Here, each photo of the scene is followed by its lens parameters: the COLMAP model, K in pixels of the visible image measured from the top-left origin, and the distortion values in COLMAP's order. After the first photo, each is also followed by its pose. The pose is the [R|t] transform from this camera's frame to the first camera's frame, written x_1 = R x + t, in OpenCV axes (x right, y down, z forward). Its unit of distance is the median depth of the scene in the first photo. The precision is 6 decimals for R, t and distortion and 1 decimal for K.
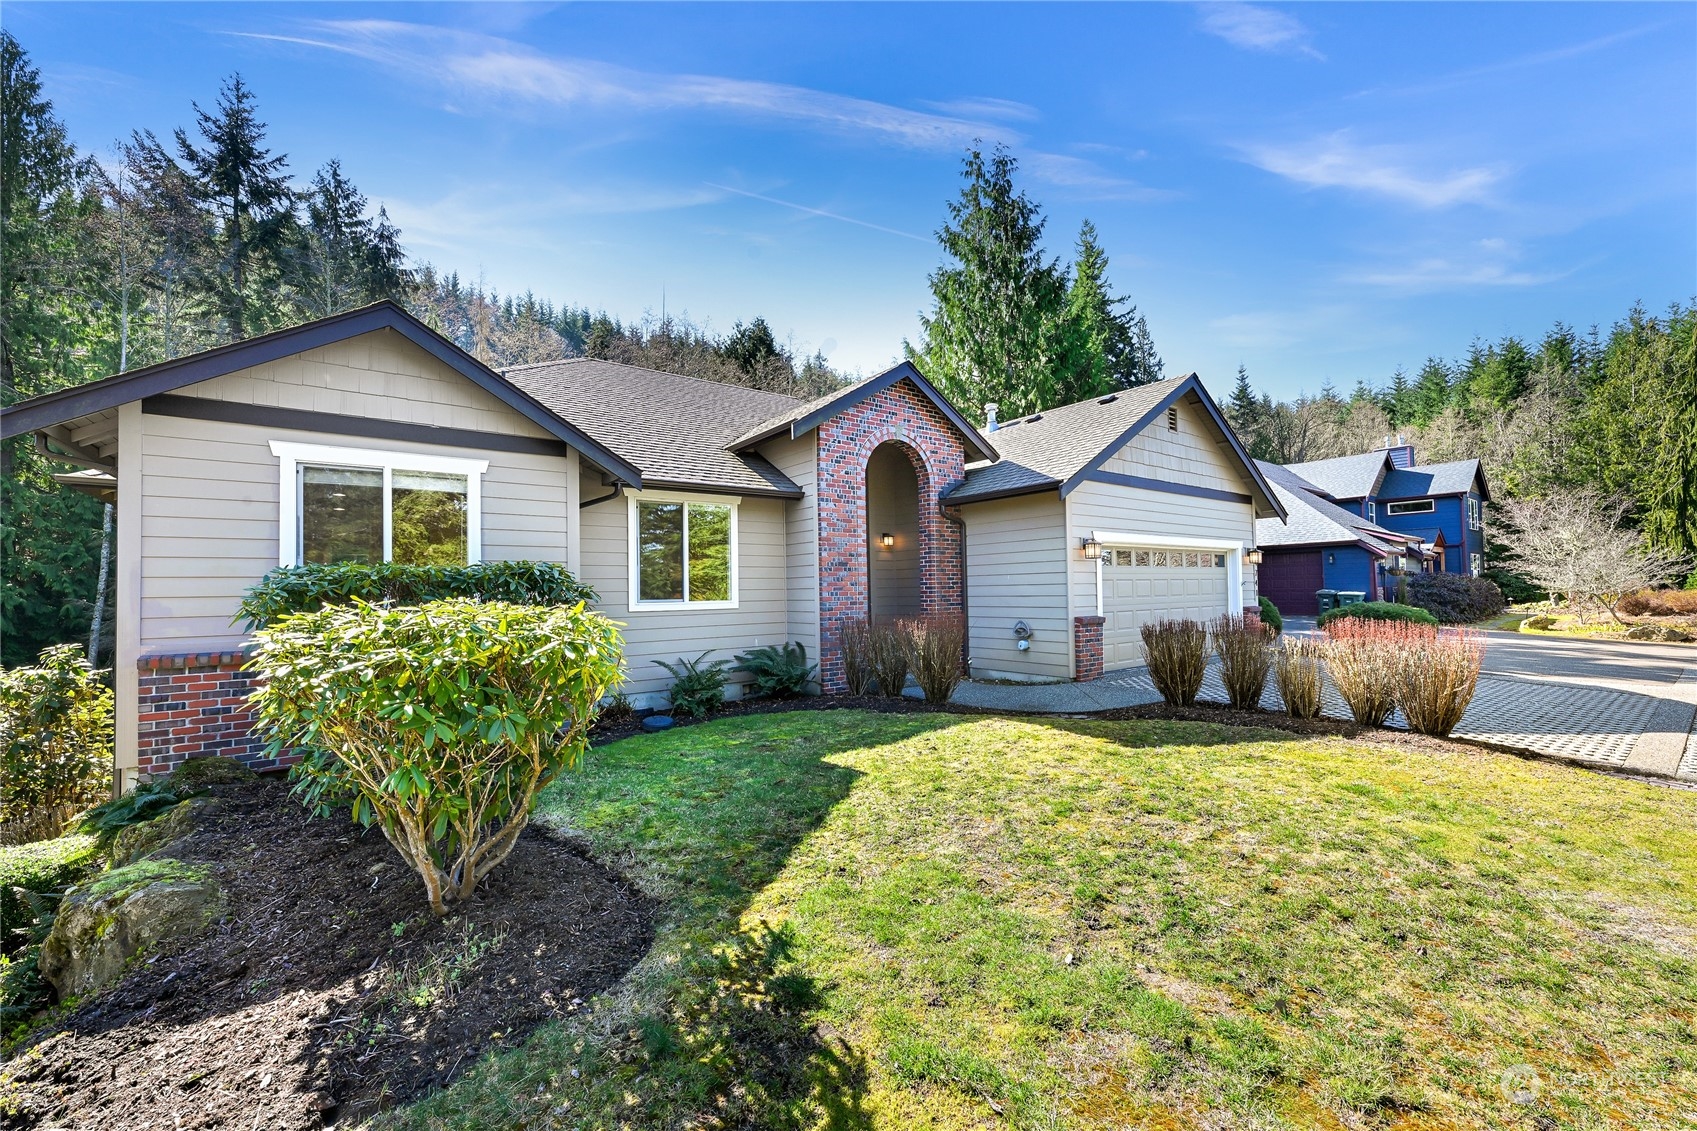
lens RADIAL K [[658.6, 0, 848.3], [0, 658.6, 590.1], [0, 0, 1]] dist [-0.004353, -0.000181]
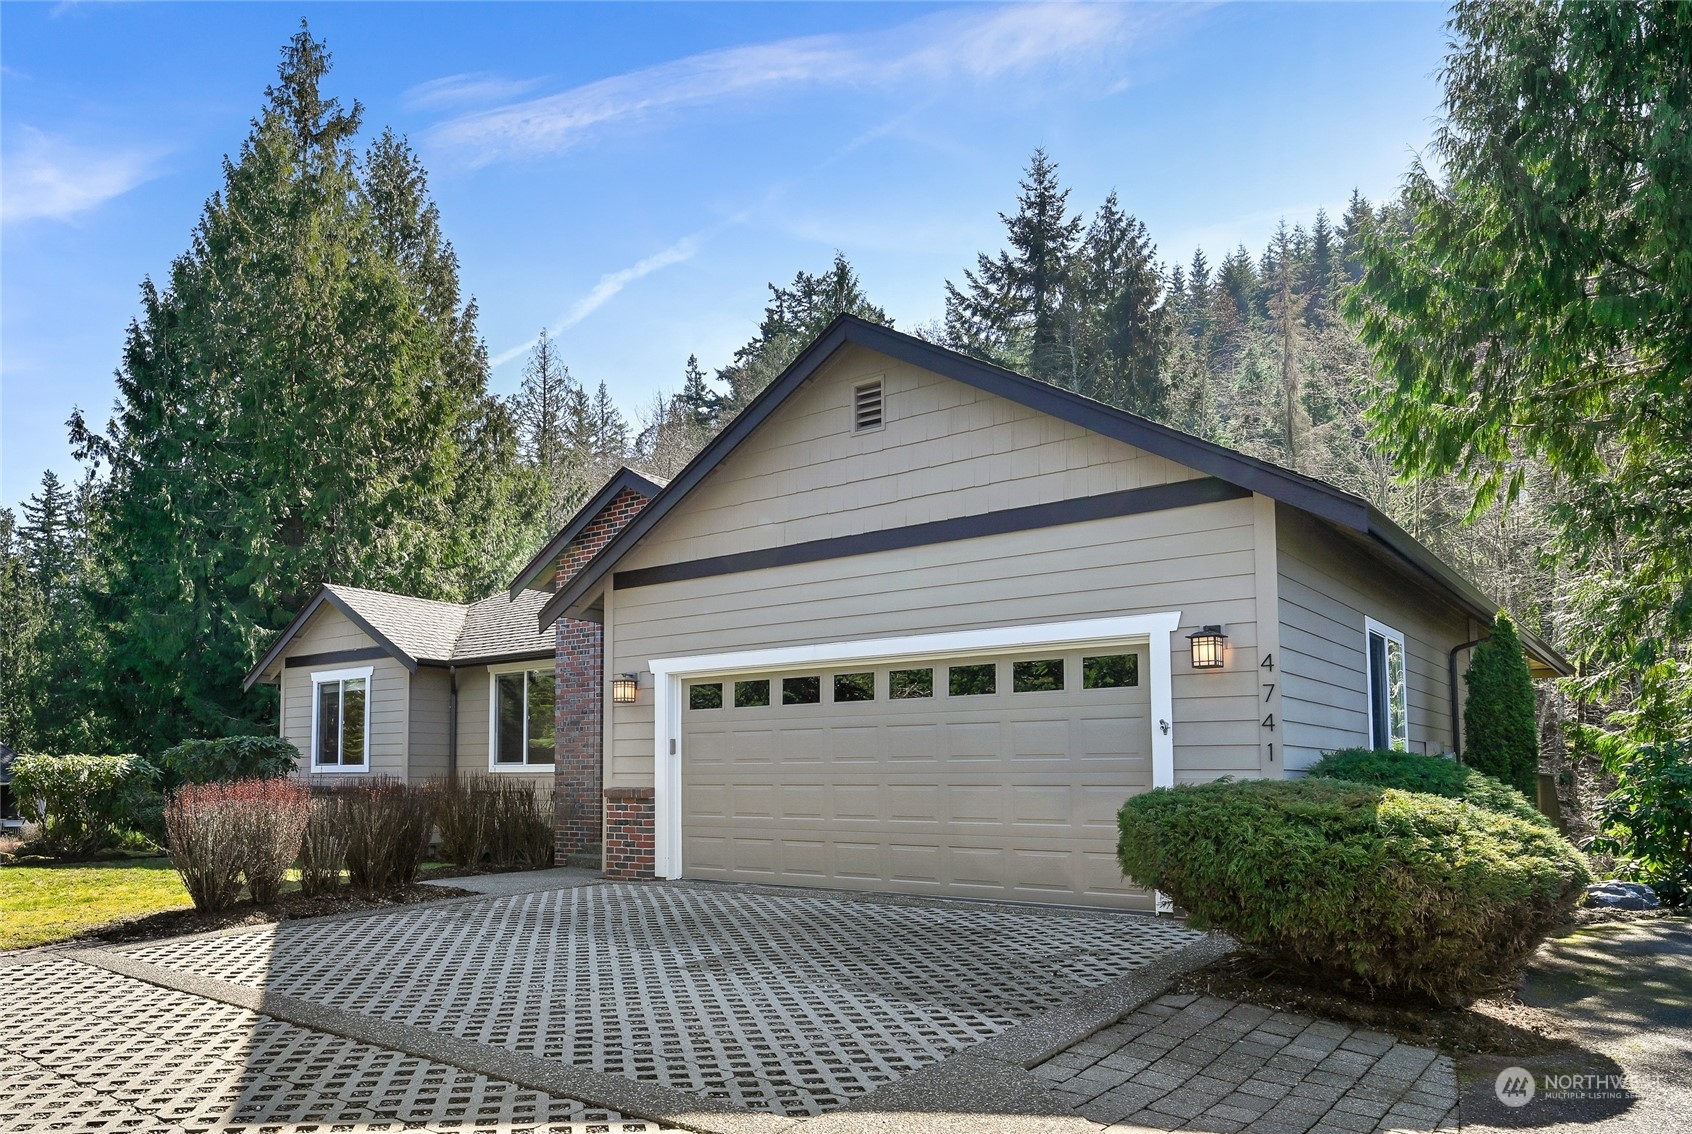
lens RADIAL K [[1178.9, 0, 691.5], [0, 1178.9, 673.9], [0, 0, 1]] dist [0.045108, -0.000215]
pose [[0.221295, -0.071150, -0.972608, 1.510370], [0.003339, 0.997384, -0.072203, 0.008997], [0.975201, 0.012731, 0.220954, 0.769480]]
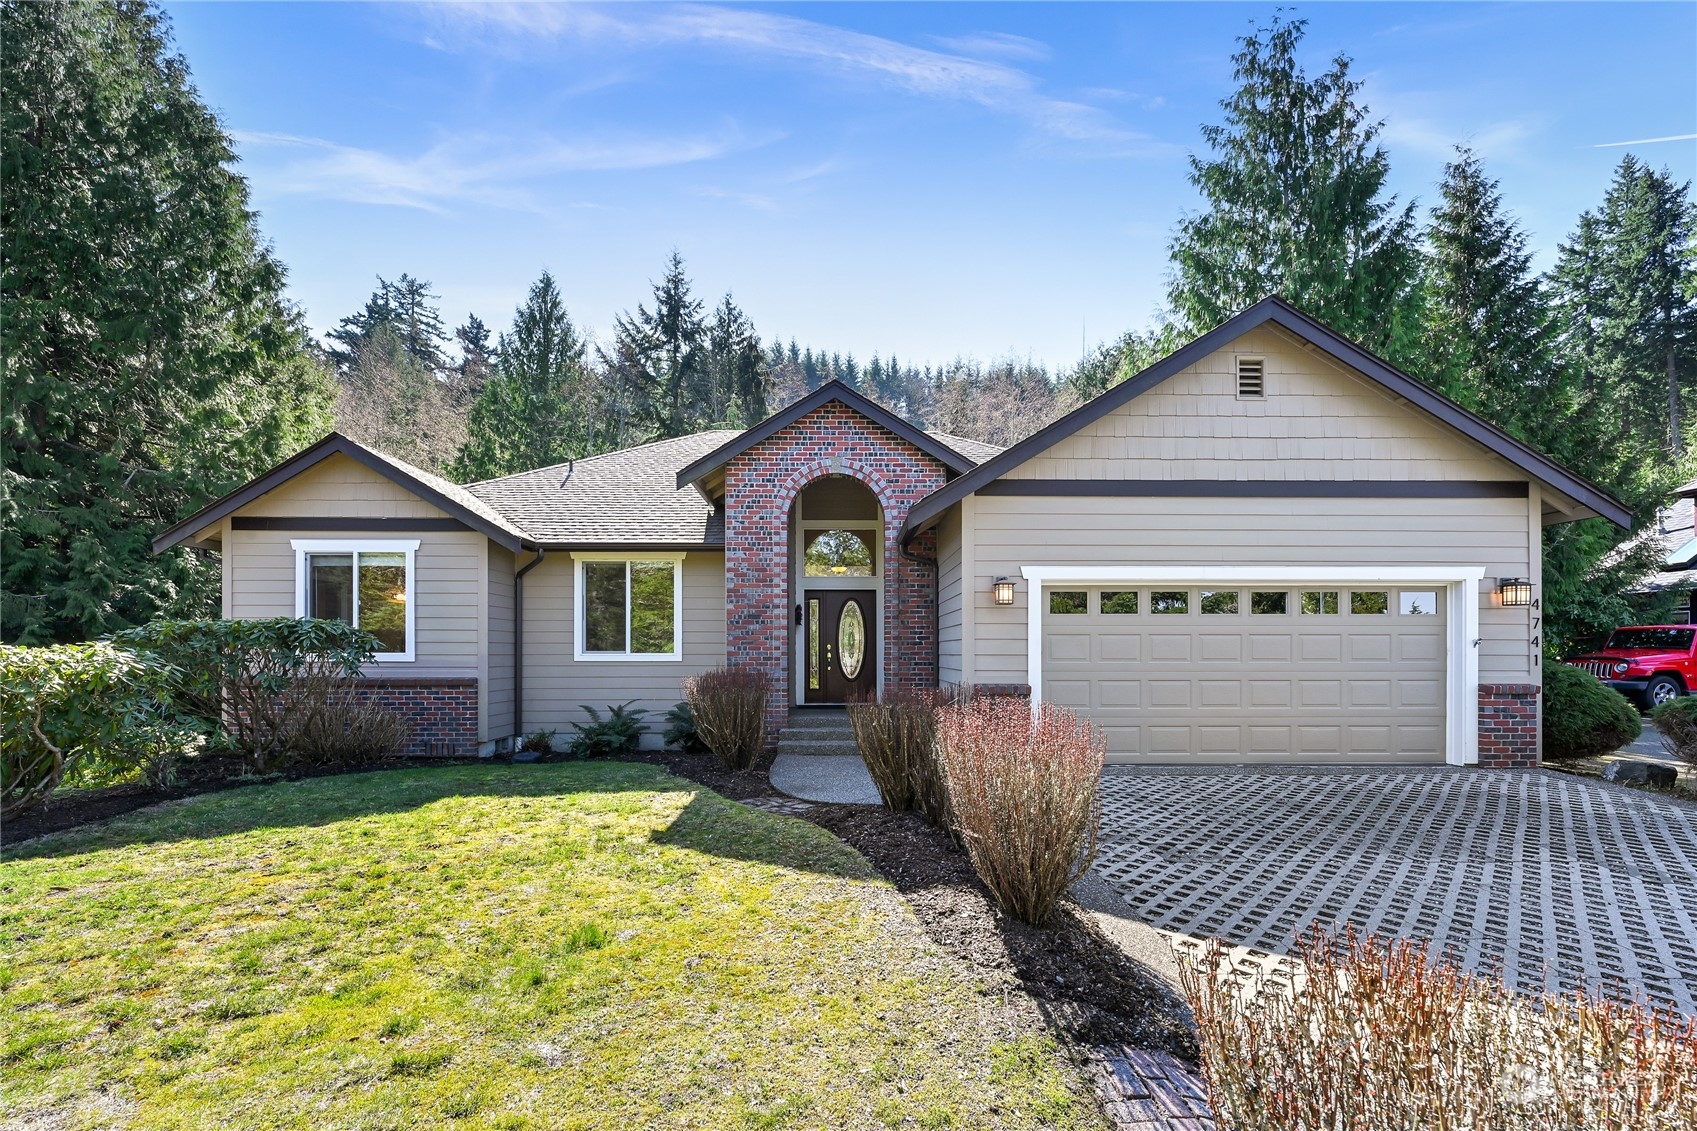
lens RADIAL K [[695.2, 0, 852.0], [0, 695.2, 664.2], [0, 0, 1]] dist [-0.003328, -0.000220]
pose [[0.807512, 0.027426, -0.589213, 0.658697], [-0.013693, 0.999521, 0.027757, -0.001367], [0.589692, -0.014346, 0.807501, 0.273463]]
